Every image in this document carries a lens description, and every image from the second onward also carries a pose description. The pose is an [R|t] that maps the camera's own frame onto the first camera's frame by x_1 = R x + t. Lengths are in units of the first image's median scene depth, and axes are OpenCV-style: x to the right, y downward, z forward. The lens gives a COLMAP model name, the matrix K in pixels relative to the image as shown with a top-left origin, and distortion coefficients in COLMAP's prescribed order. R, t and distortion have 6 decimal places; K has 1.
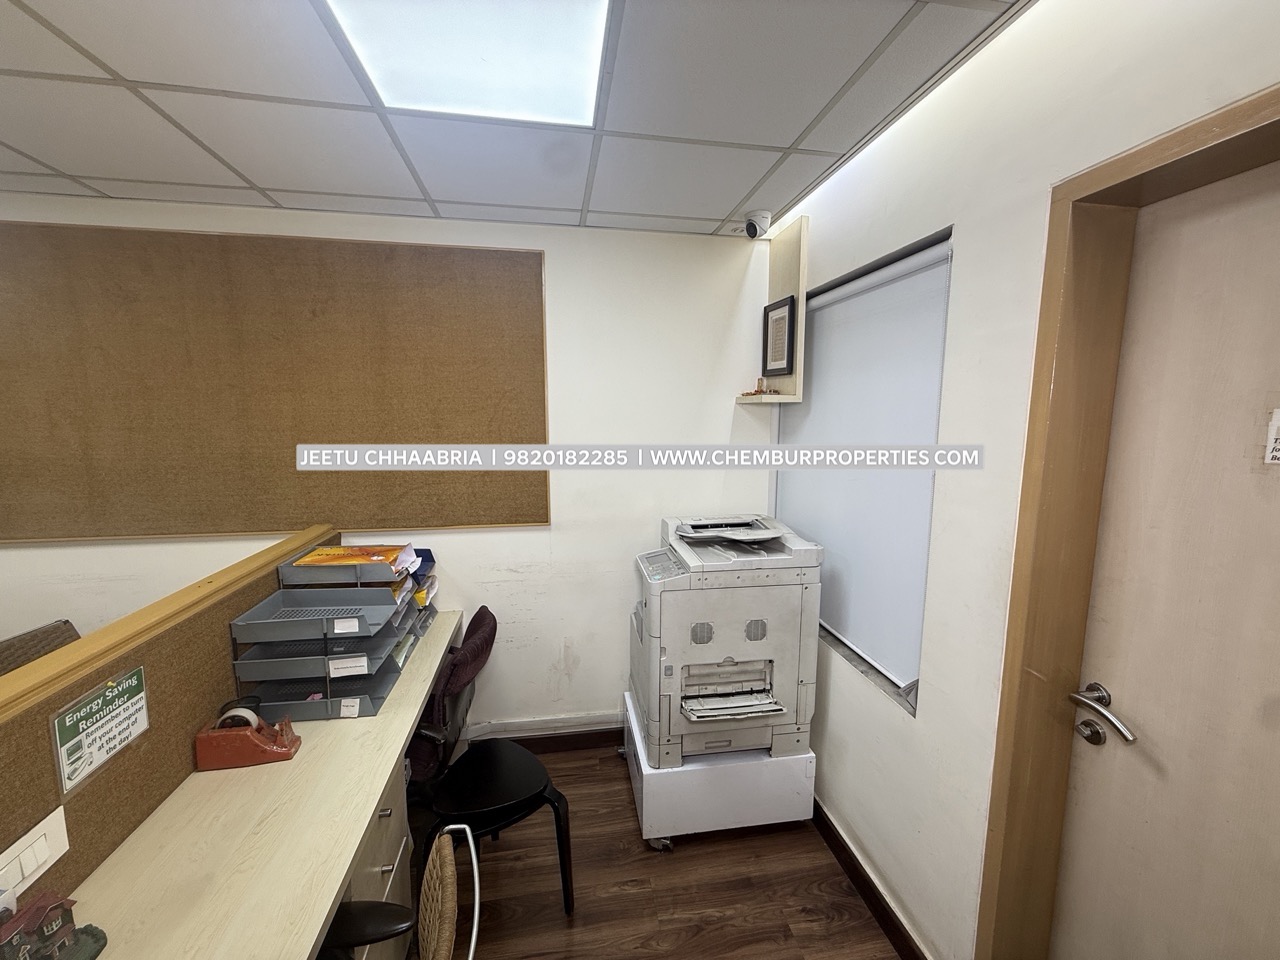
lens RADIAL K [[510.5, 0, 640.1], [0, 510.5, 477.4], [0, 0, 1]] dist [-0.000959, 0.000624]
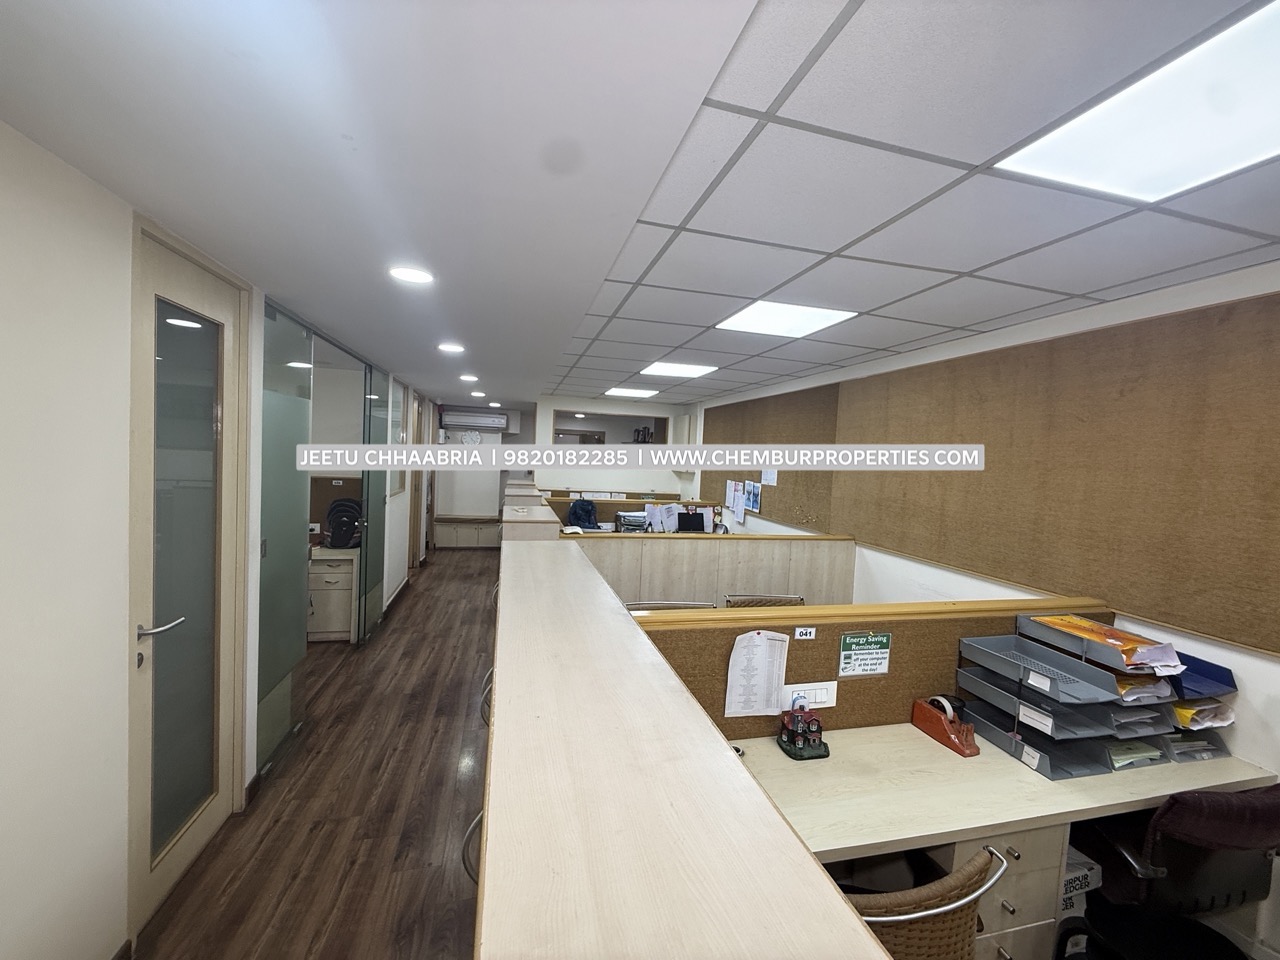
lens RADIAL K [[510.5, 0, 640.1], [0, 510.5, 477.4], [0, 0, 1]] dist [-0.000959, 0.000624]
pose [[0.083223, 0.044230, -0.995549, 0.459852], [-0.173597, 0.984383, 0.029222, -0.025711], [0.981294, 0.170392, 0.089601, -0.017901]]
